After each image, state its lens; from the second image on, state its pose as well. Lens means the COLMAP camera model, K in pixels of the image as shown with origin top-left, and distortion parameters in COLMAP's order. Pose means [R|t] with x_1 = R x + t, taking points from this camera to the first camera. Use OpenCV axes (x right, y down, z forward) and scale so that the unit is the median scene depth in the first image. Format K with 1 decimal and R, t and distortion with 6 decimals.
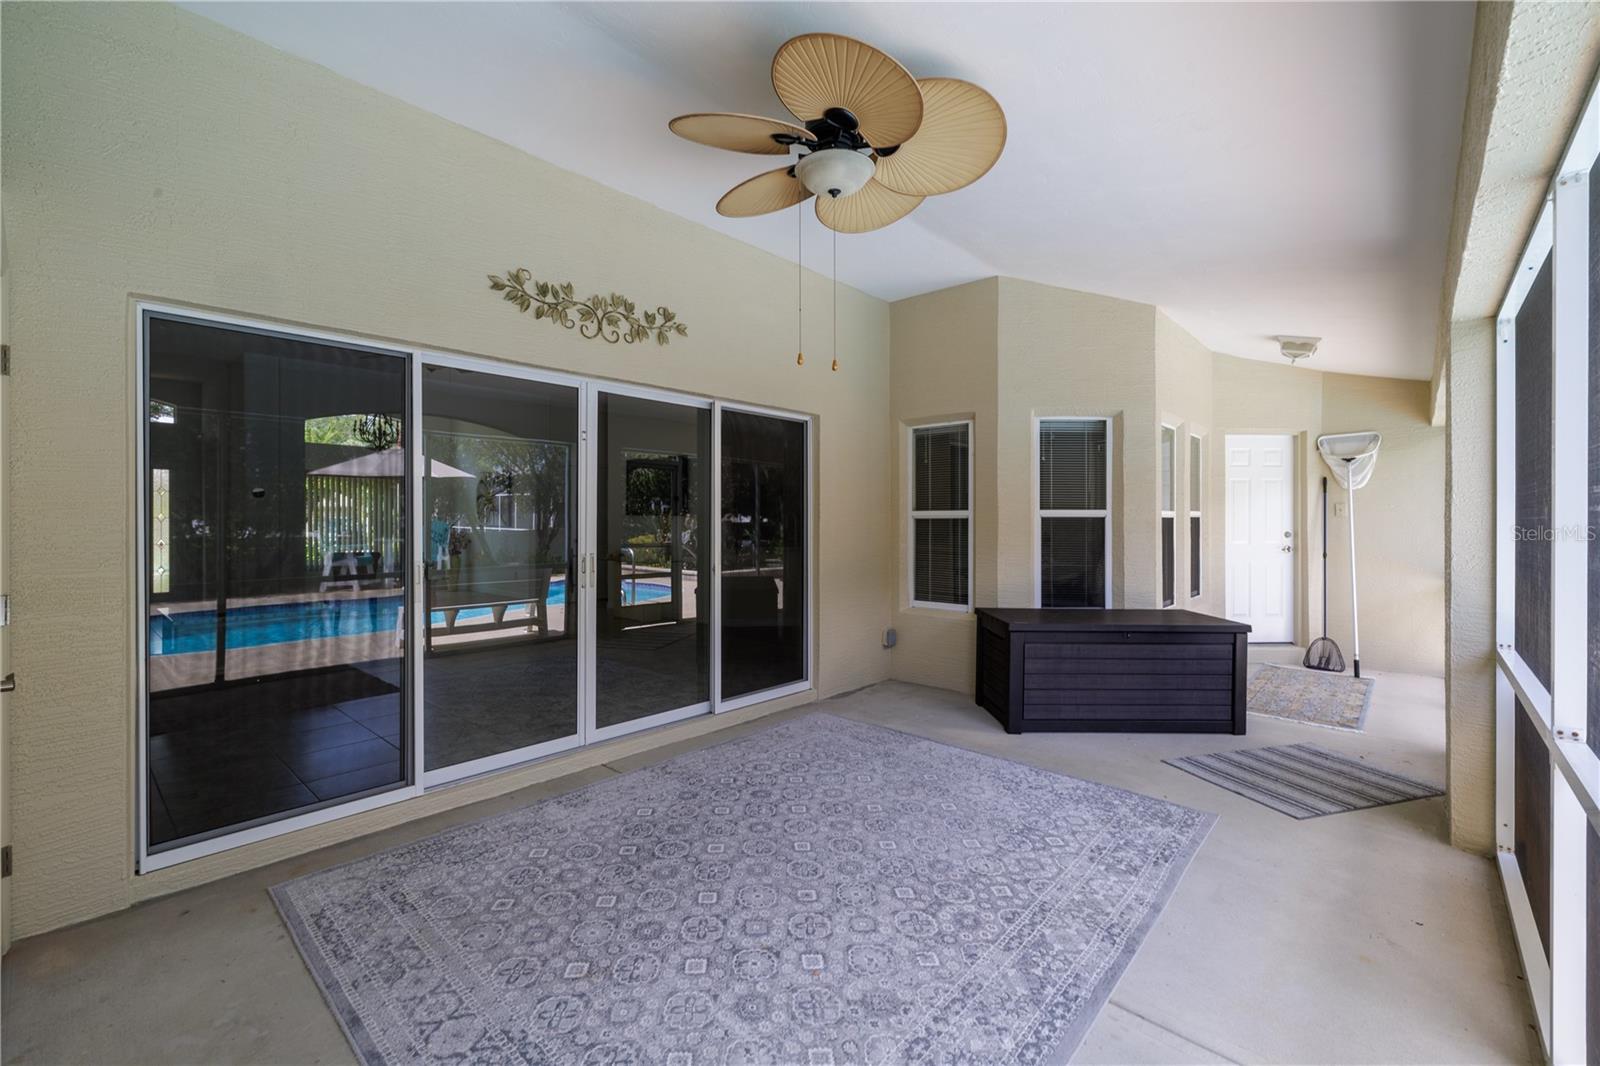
lens RADIAL K [[683.0, 0, 791.5], [0, 683.0, 522.2], [0, 0, 1]] dist [0.000554, 0.002369]
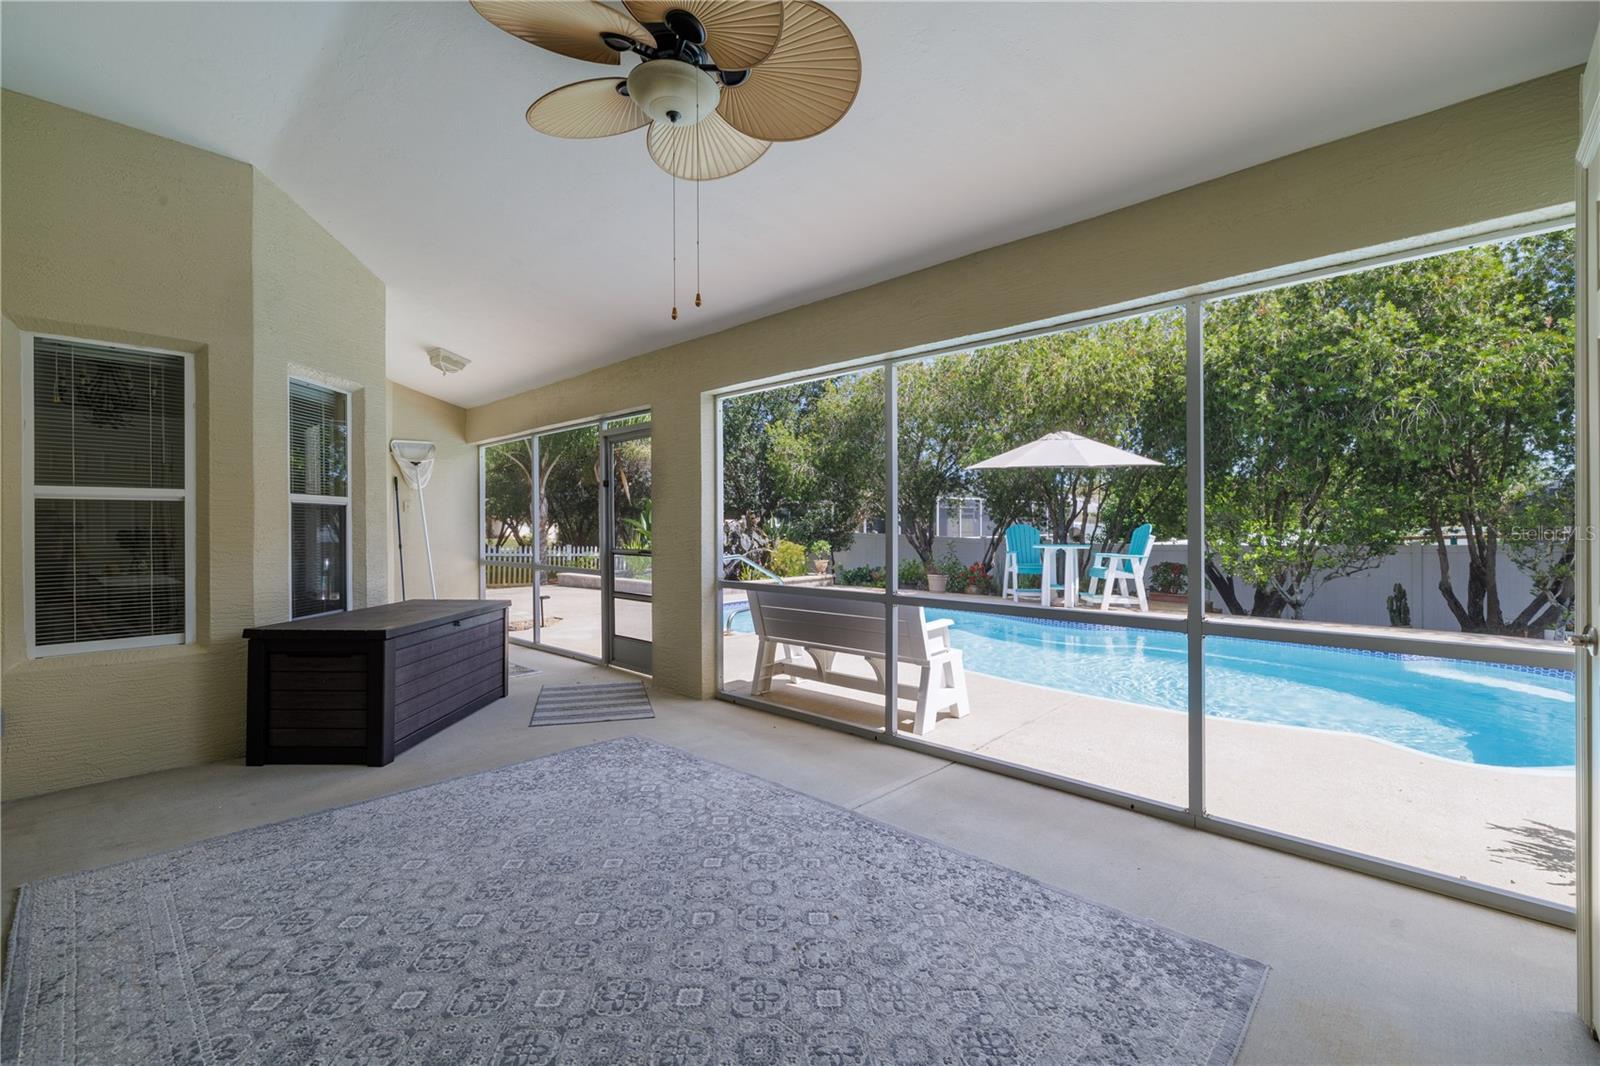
lens RADIAL K [[683.0, 0, 789.3], [0, 683.0, 528.0], [0, 0, 1]] dist [0.000554, 0.002369]
pose [[0.013506, -0.003681, 0.999902, -0.611626], [0.005972, 0.999976, 0.003601, 0.033128], [-0.999891, 0.005923, 0.013528, 0.633581]]
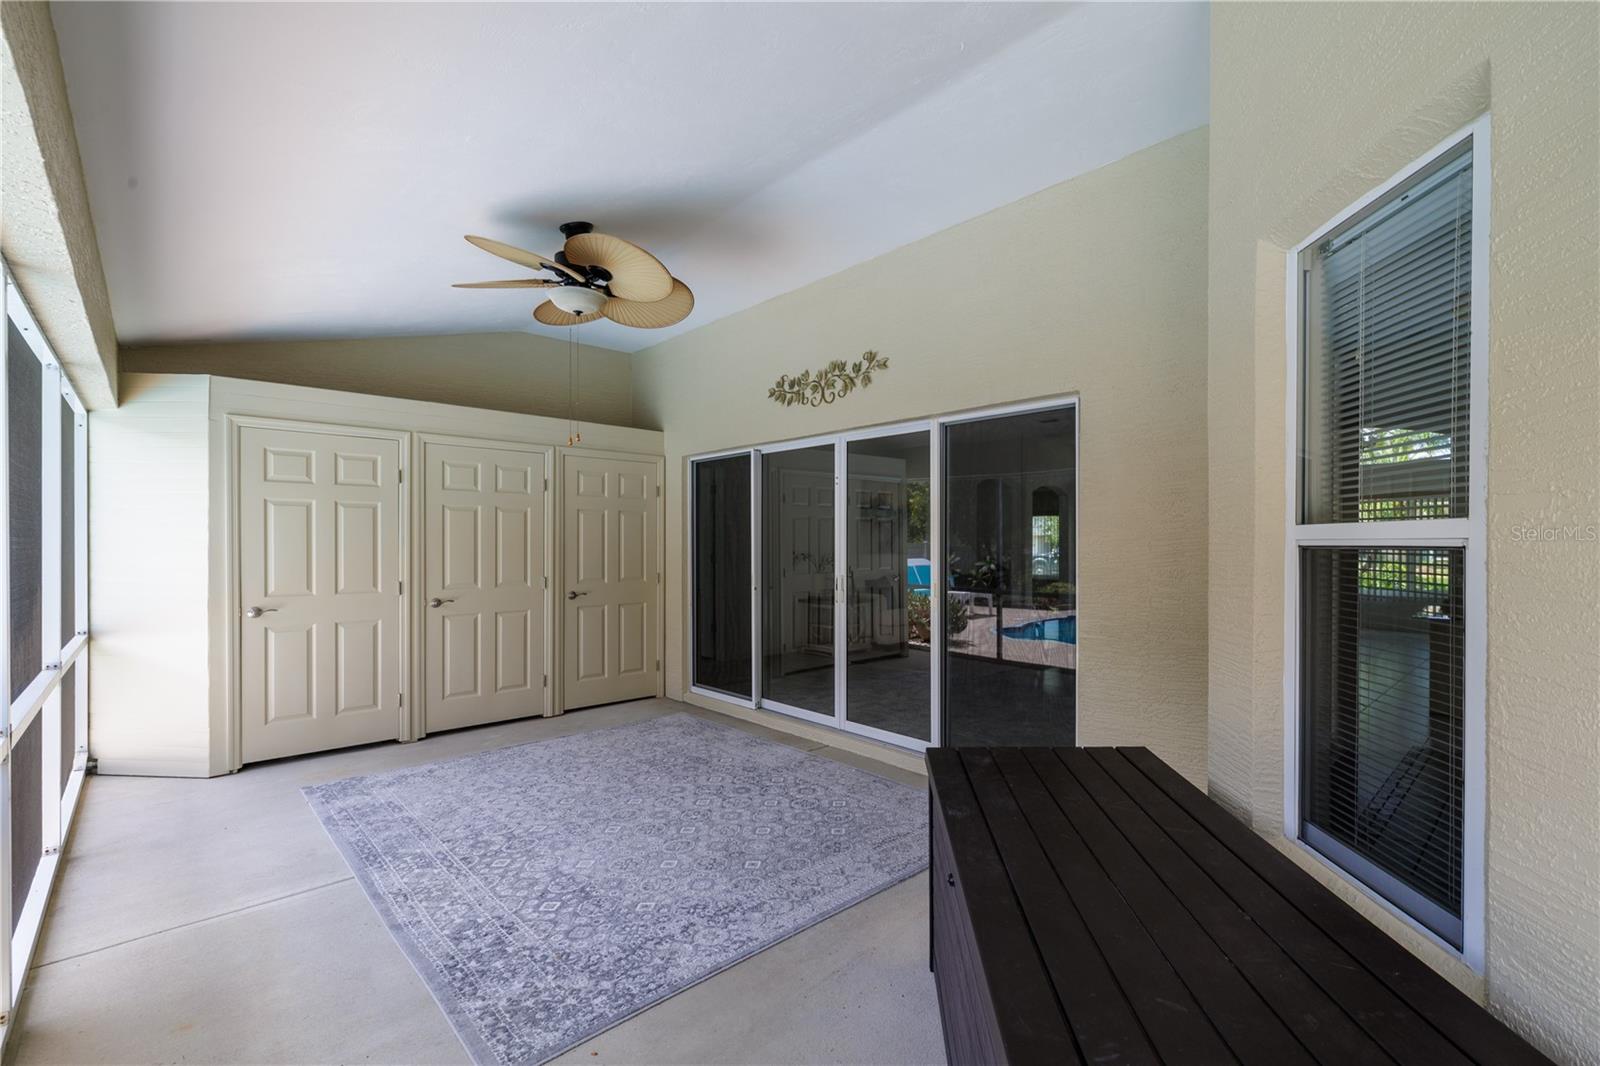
lens RADIAL K [[683.0, 0, 832.8], [0, 683.0, 549.2], [0, 0, 1]] dist [0.000554, 0.002369]
pose [[-0.053635, 0.003763, -0.998554, 1.063054], [-0.006454, 0.999971, 0.004115, -0.007363], [0.998540, 0.006665, -0.053609, 1.193612]]
